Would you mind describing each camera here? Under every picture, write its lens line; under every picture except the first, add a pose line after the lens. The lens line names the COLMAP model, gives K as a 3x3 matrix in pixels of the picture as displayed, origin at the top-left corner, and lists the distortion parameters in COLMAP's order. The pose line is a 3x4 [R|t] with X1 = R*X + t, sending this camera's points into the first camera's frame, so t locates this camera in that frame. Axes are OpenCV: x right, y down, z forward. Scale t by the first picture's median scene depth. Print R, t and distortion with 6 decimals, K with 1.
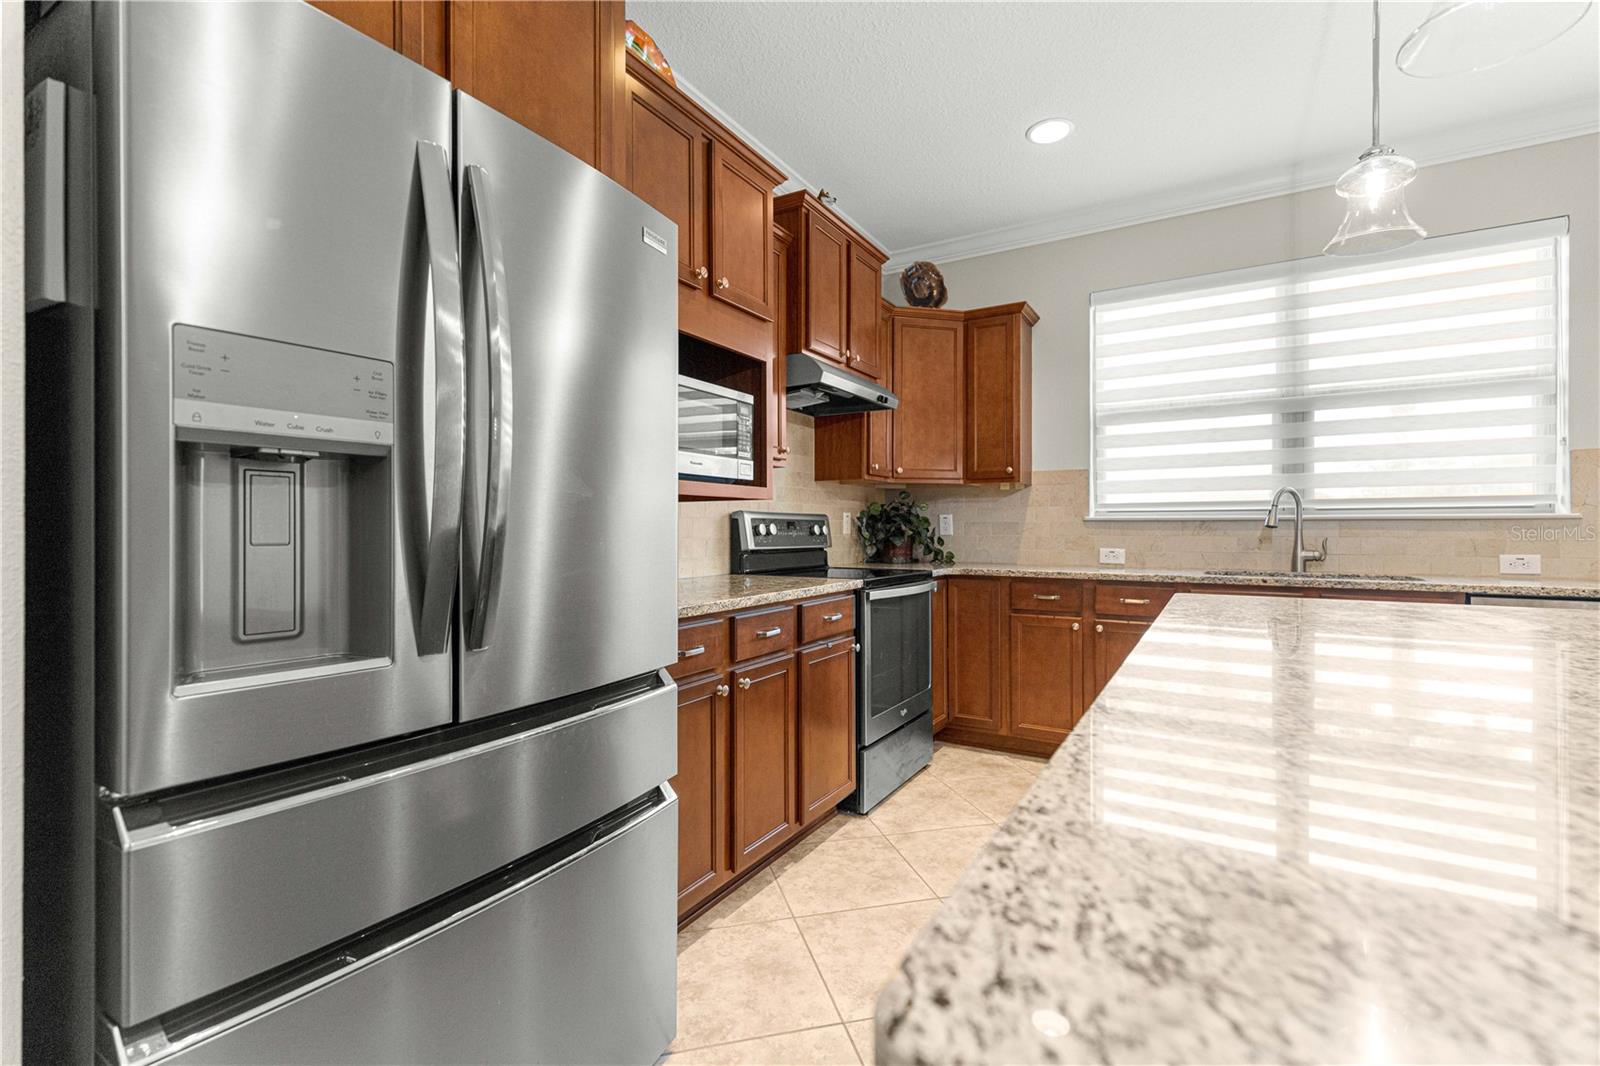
lens RADIAL K [[722.2, 0, 794.1], [0, 722.2, 530.0], [0, 0, 1]] dist [0.009990, -0.000660]
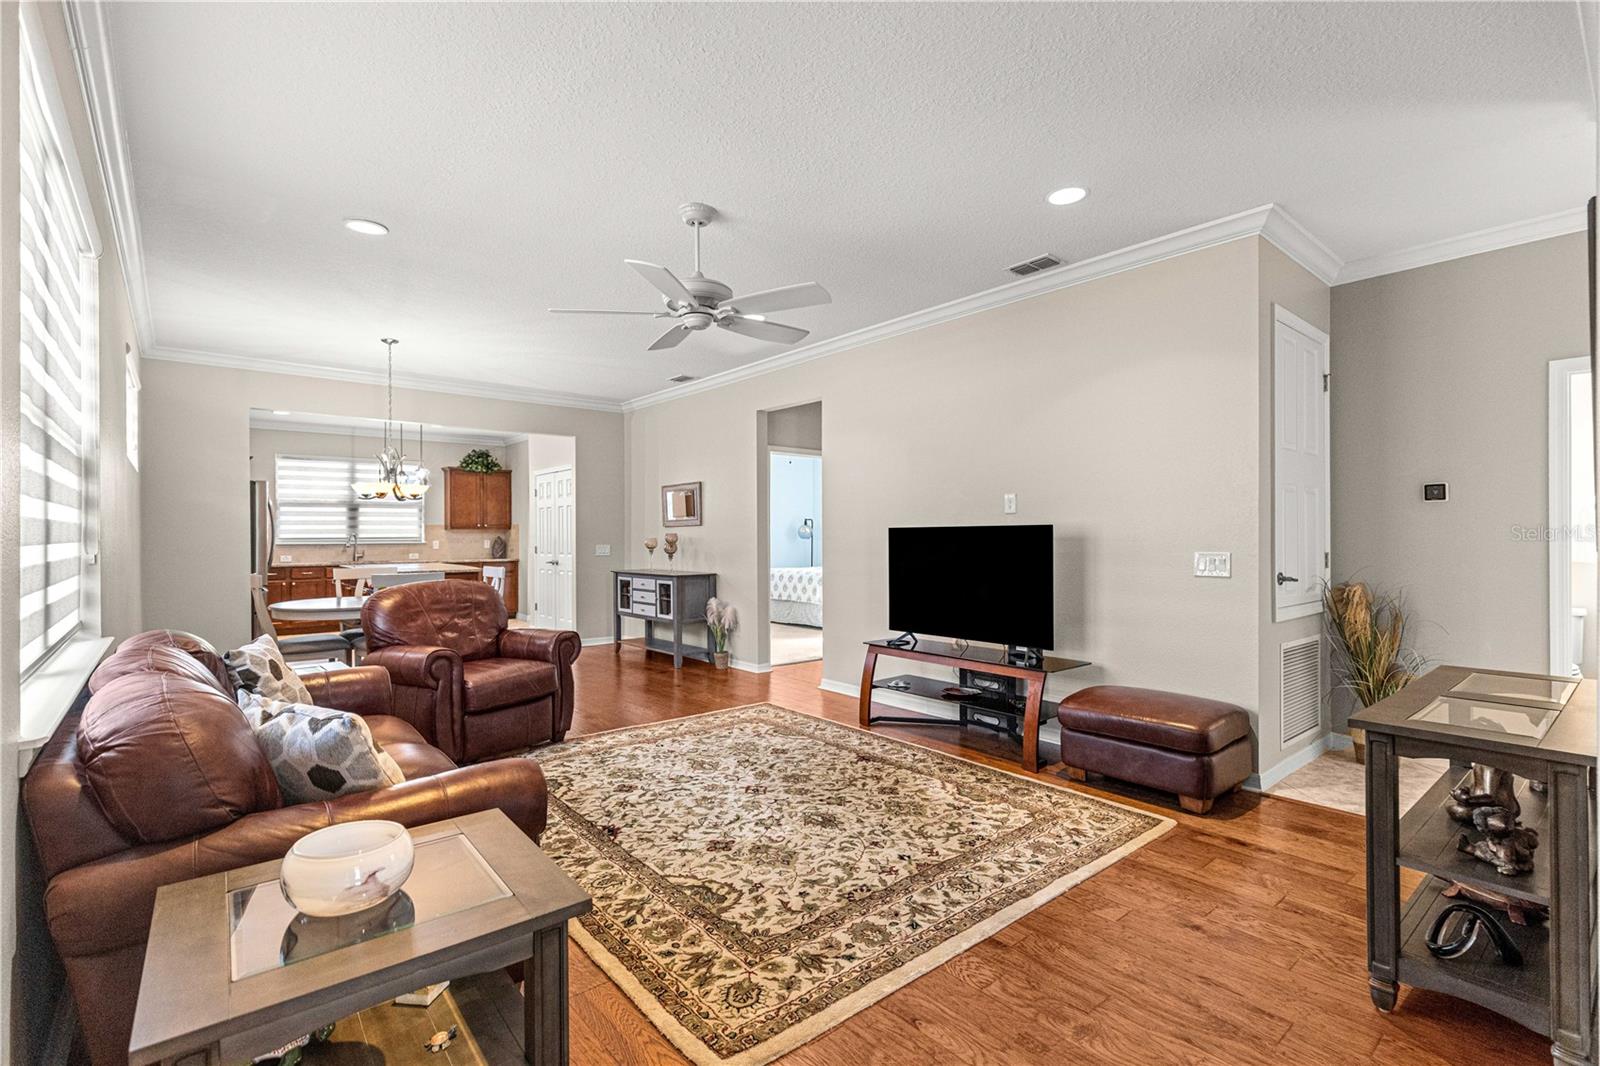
lens RADIAL K [[731.4, 0, 795.8], [0, 731.4, 534.2], [0, 0, 1]] dist [0.008202, -0.000217]
pose [[0.329271, 0.000937, 0.944235, -1.572748], [0.003612, 0.999991, -0.002252, -0.041406], [-0.944229, 0.004152, 0.329264, -1.724701]]
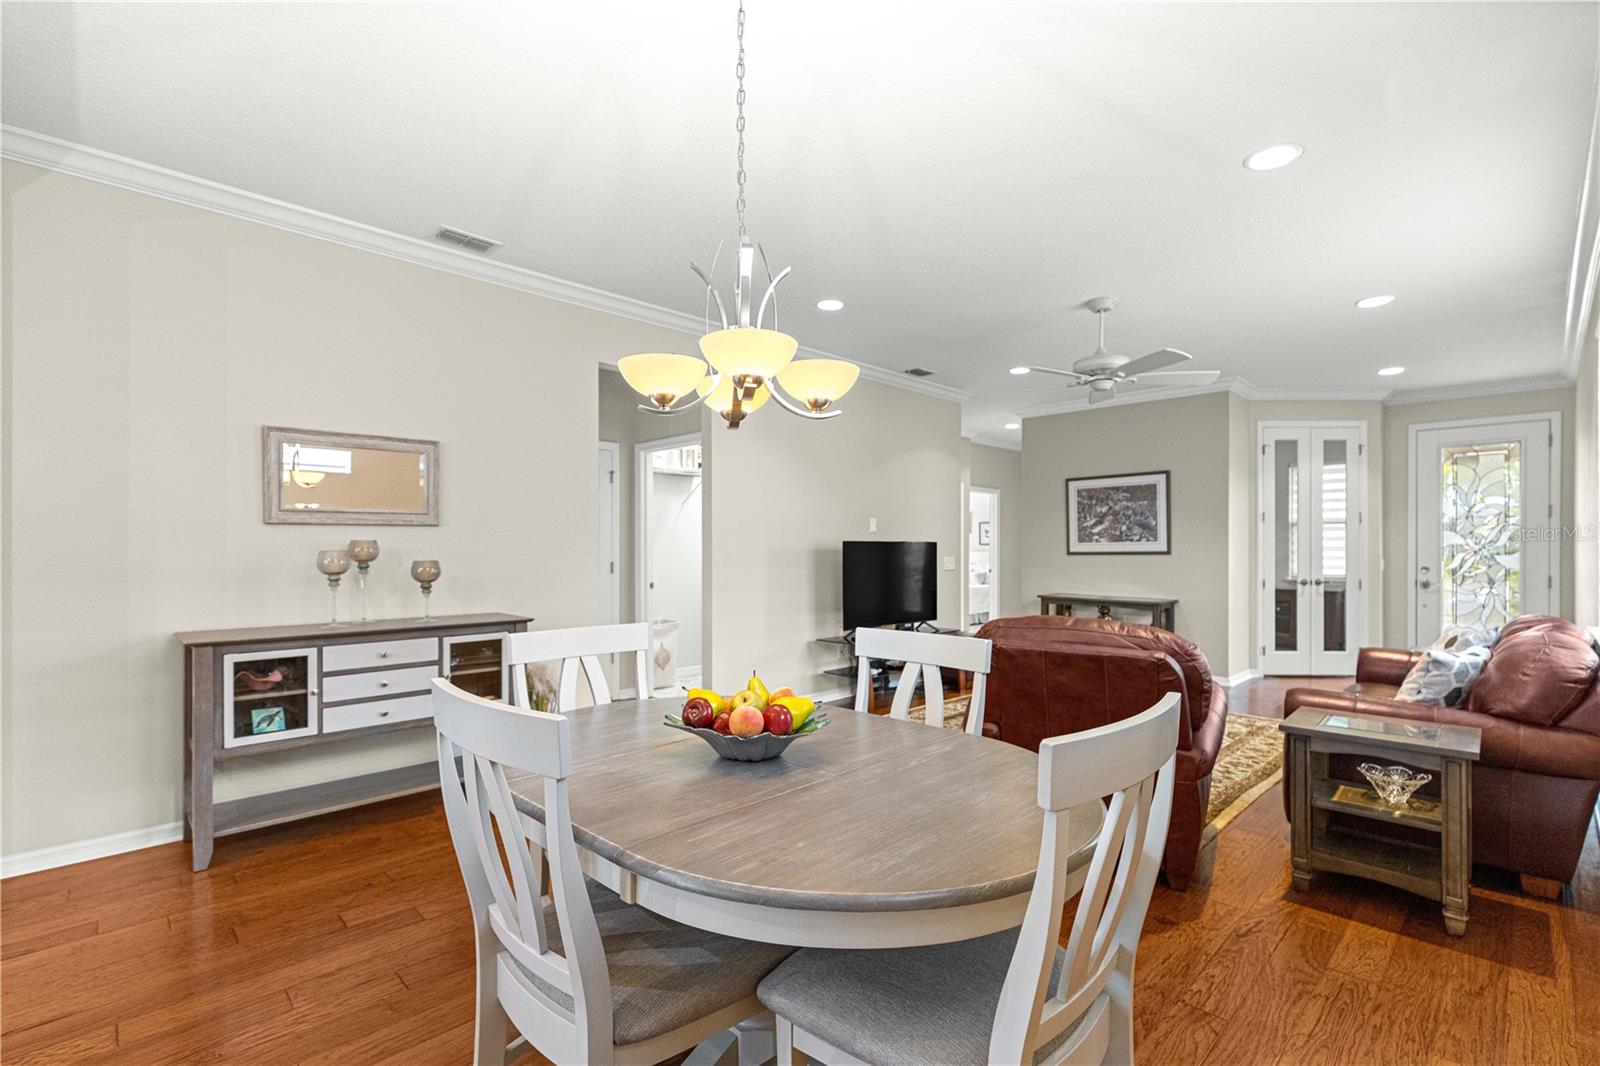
lens RADIAL K [[719.9, 0, 795.4], [0, 719.9, 550.1], [0, 0, 1]] dist [0.005101, -0.000003]
pose [[-0.966102, -0.002452, 0.258148, -0.448889], [-0.002079, 0.999996, 0.001719, -0.039160], [-0.258151, 0.001124, -0.966104, 0.173380]]
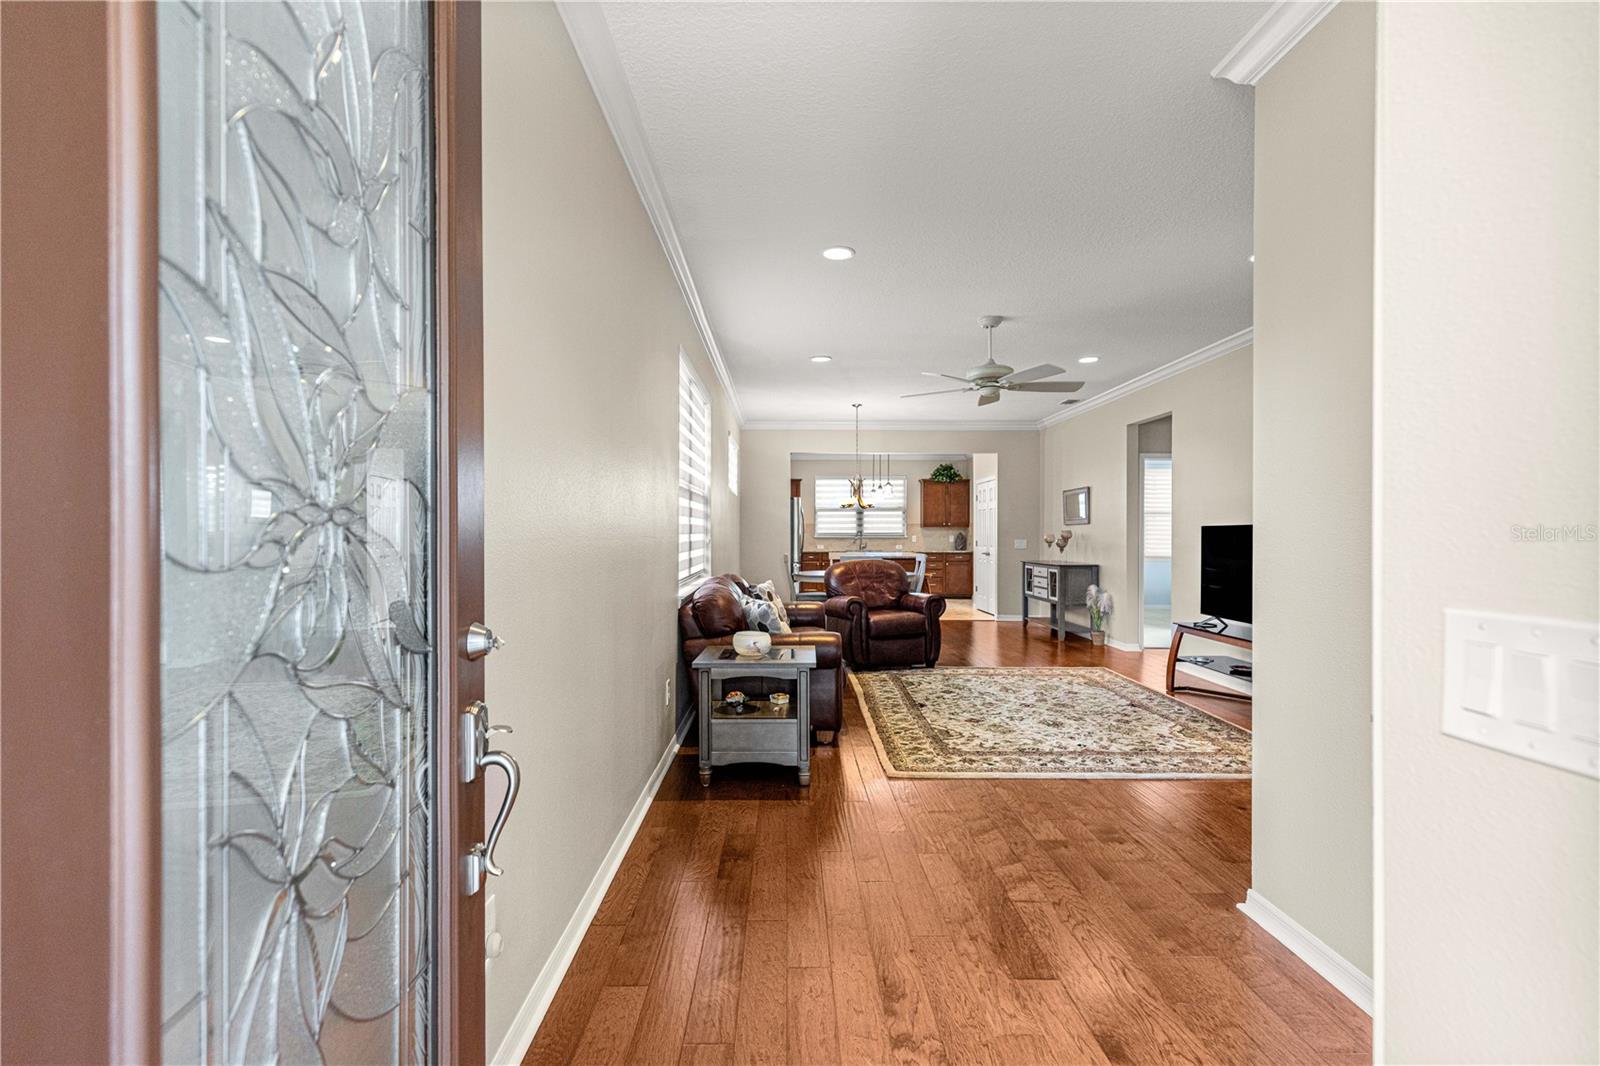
lens RADIAL K [[719.2, 0, 788.6], [0, 719.2, 535.5], [0, 0, 1]] dist [0.001431, -0.000020]
pose [[0.857340, -0.000270, 0.514751, -1.808015], [-0.001337, 0.999995, 0.002752, -0.038031], [-0.514750, -0.003048, 0.857335, -2.355280]]
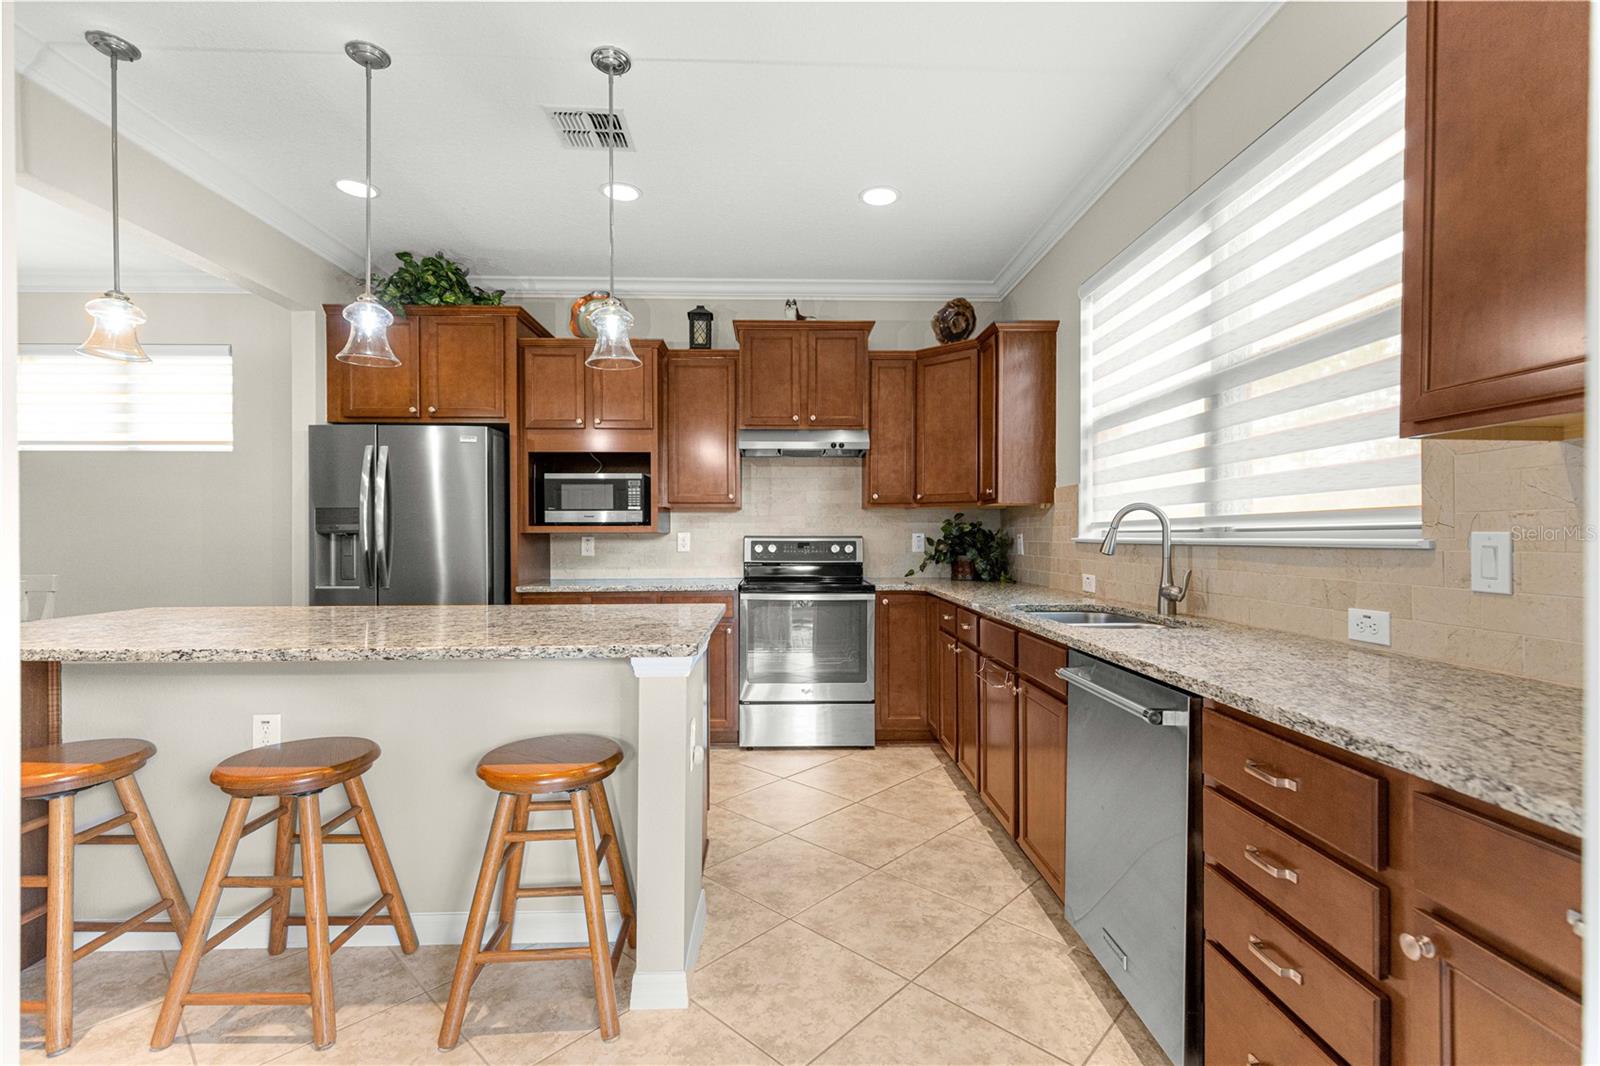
lens RADIAL K [[716.0, 0, 792.1], [0, 716.0, 542.2], [0, 0, 1]] dist [0.007679, -0.000272]
pose [[0.530607, 0.005570, -0.847600, 1.097377], [0.000787, 0.999975, 0.007065, -0.021640], [0.847617, -0.004416, 0.530589, 0.265709]]
